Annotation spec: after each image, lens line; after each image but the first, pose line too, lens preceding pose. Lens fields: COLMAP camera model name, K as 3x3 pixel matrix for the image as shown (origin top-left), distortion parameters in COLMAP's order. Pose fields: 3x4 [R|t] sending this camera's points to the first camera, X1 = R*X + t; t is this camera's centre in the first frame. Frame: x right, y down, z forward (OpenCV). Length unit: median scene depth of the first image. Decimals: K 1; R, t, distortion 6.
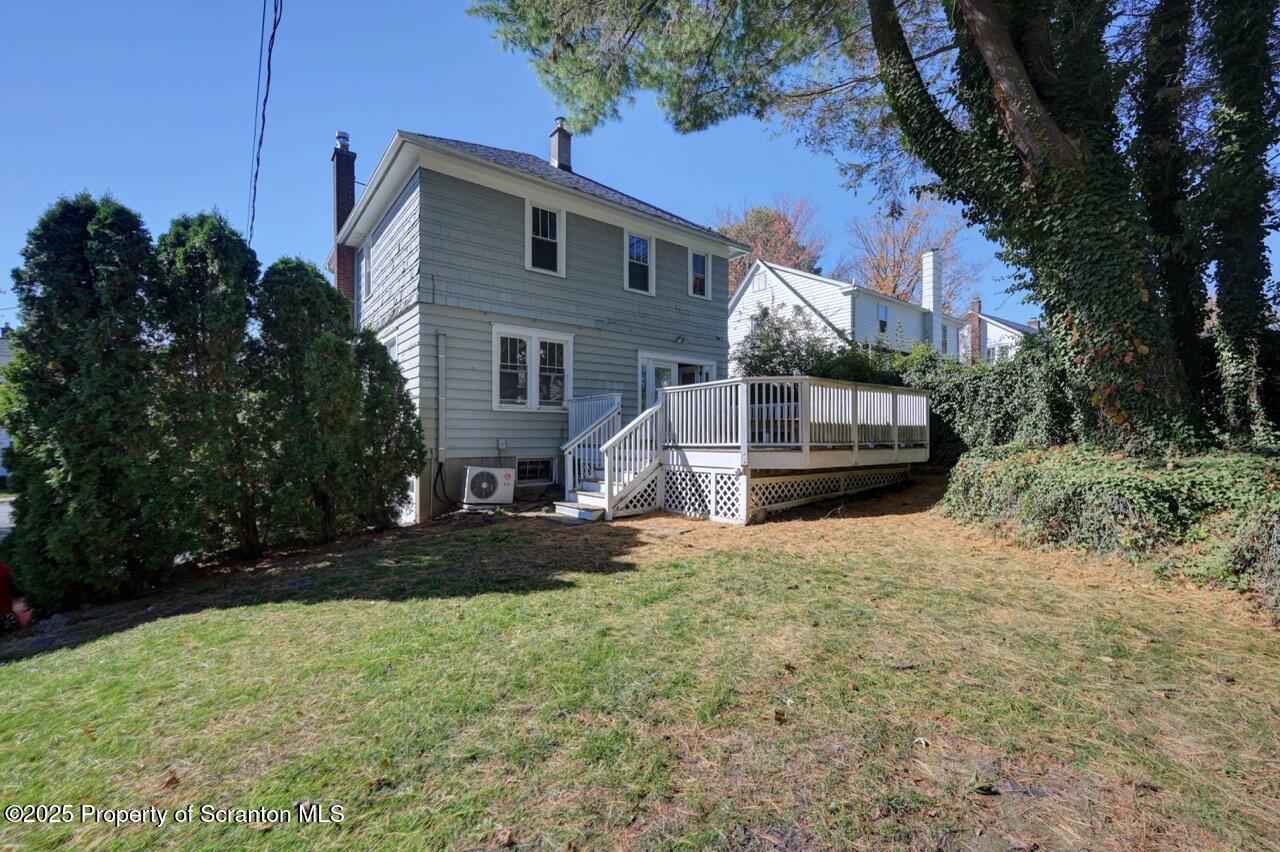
lens RADIAL K [[510.1, 0, 644.1], [0, 510.1, 434.2], [0, 0, 1]] dist [-0.000028, 0.000132]
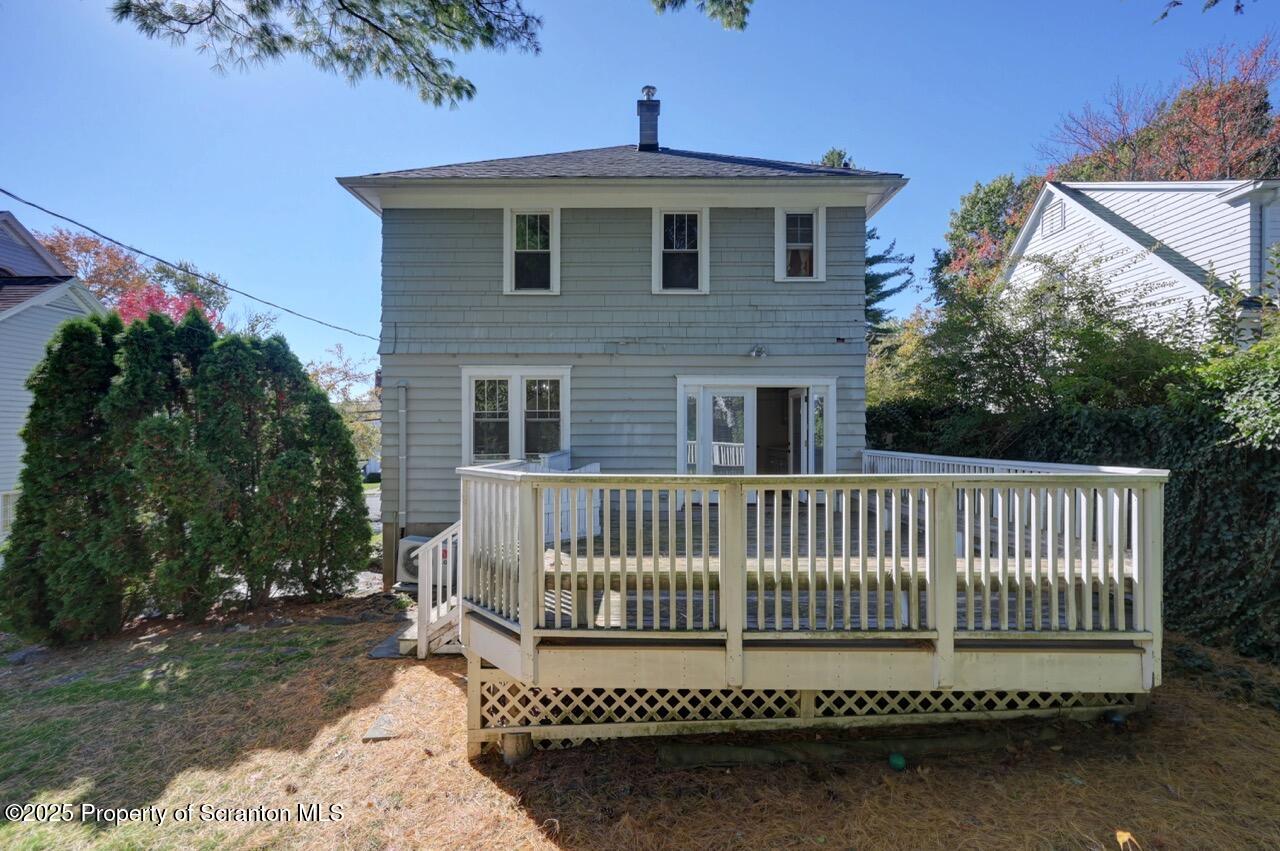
lens RADIAL K [[510.1, 0, 644.1], [0, 510.1, 433.7], [0, 0, 1]] dist [-0.000028, 0.000132]
pose [[0.791993, -0.002202, -0.610526, 0.423586], [0.001197, 0.999997, -0.002055, -0.093618], [0.610529, 0.000897, 0.791993, 0.466876]]
